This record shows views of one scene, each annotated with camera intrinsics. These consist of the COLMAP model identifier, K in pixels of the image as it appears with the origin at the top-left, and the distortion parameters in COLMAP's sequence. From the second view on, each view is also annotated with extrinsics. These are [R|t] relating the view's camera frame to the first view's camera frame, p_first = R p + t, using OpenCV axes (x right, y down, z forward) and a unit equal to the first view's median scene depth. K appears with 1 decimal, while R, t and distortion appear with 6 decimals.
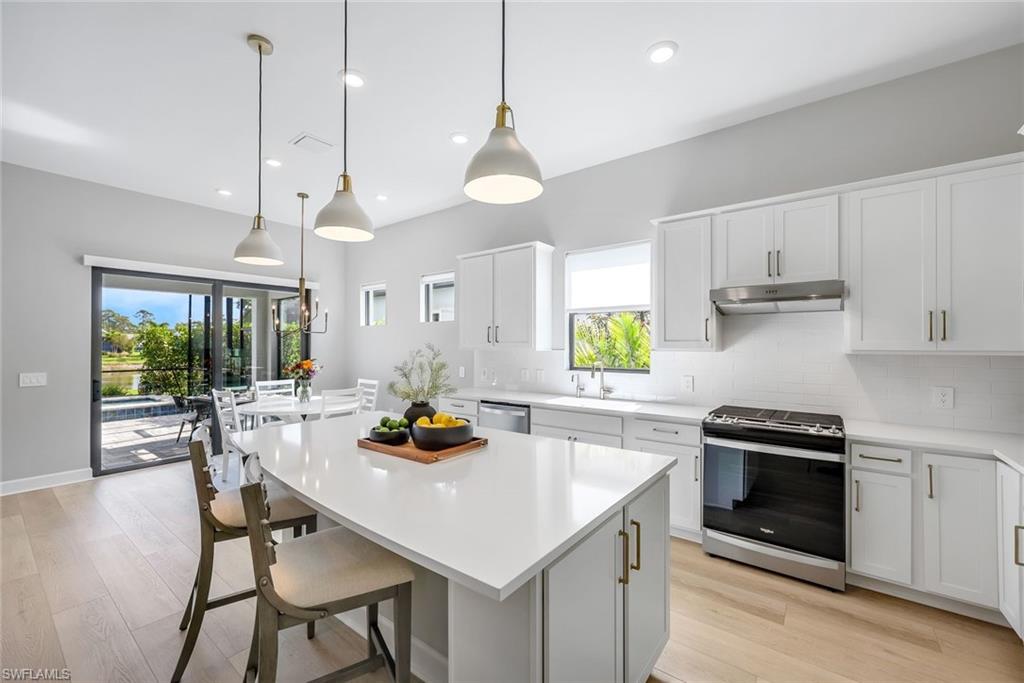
lens RADIAL K [[416.3, 0, 512.0], [0, 416.3, 341.5], [0, 0, 1]] dist [0.001301, 0.000063]
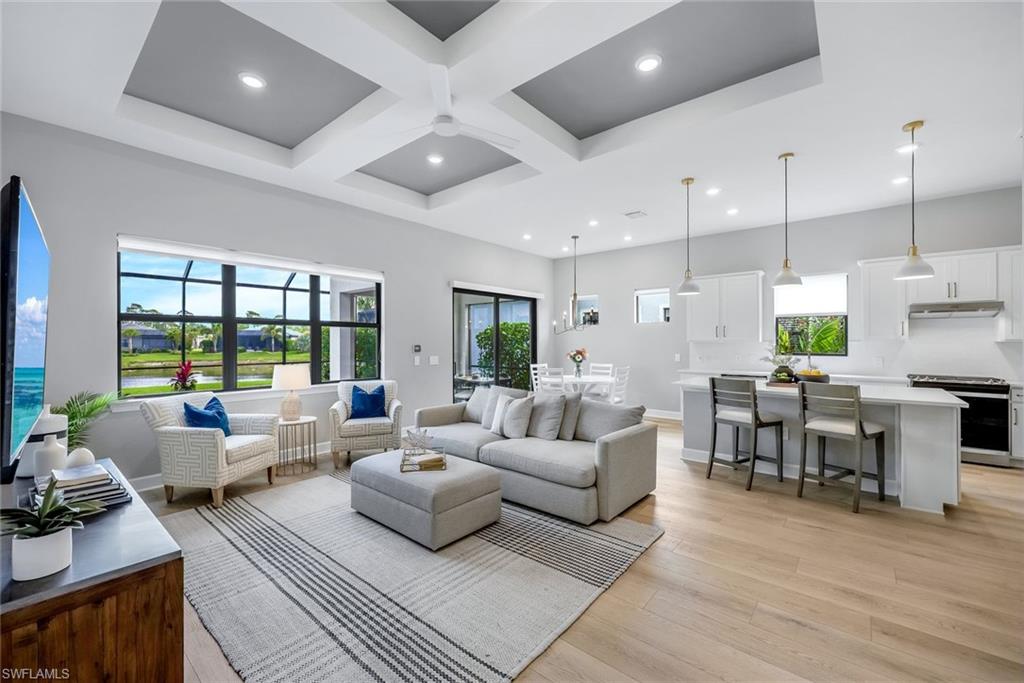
lens RADIAL K [[412.5, 0, 509.8], [0, 412.5, 340.3], [0, 0, 1]] dist [0.000333, 0.000336]
pose [[0.999179, -0.001408, -0.040482, -0.890821], [0.001538, 0.999994, 0.003188, 0.010892], [0.040477, -0.003248, 0.999175, -0.616821]]
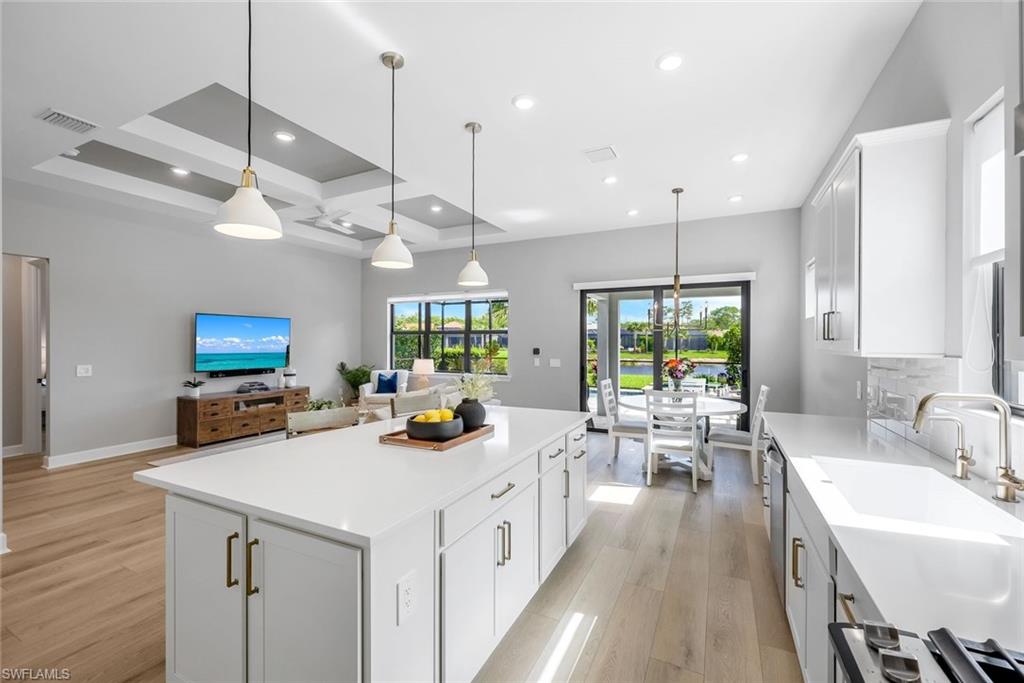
lens RADIAL K [[424.4, 0, 512.0], [0, 424.4, 341.5], [0, 0, 1]] dist [0.002684, 0.000109]
pose [[0.195649, 0.000826, -0.980674, 0.530843], [0.007231, 0.999971, 0.002284, -0.000906], [0.980647, -0.007538, 0.195638, 0.557018]]
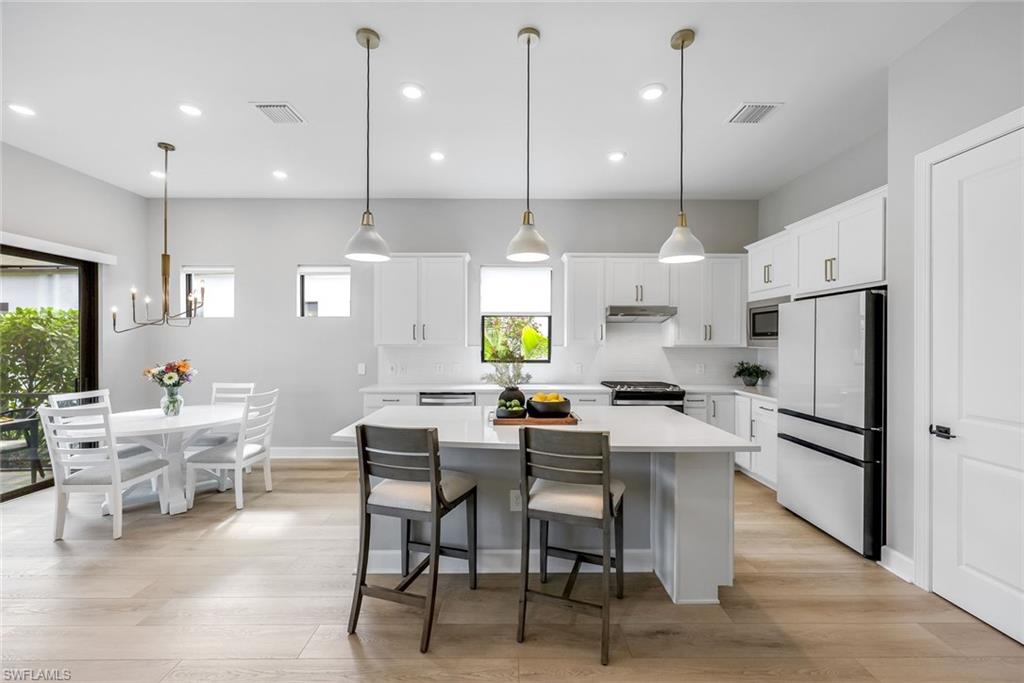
lens RADIAL K [[412.5, 0, 509.8], [0, 412.5, 340.3], [0, 0, 1]] dist [0.000333, 0.000336]
pose [[0.788582, 0.002109, 0.614927, -0.622011], [-0.006253, 0.999970, 0.004589, -0.002063], [-0.614898, -0.007464, 0.788571, 0.010063]]
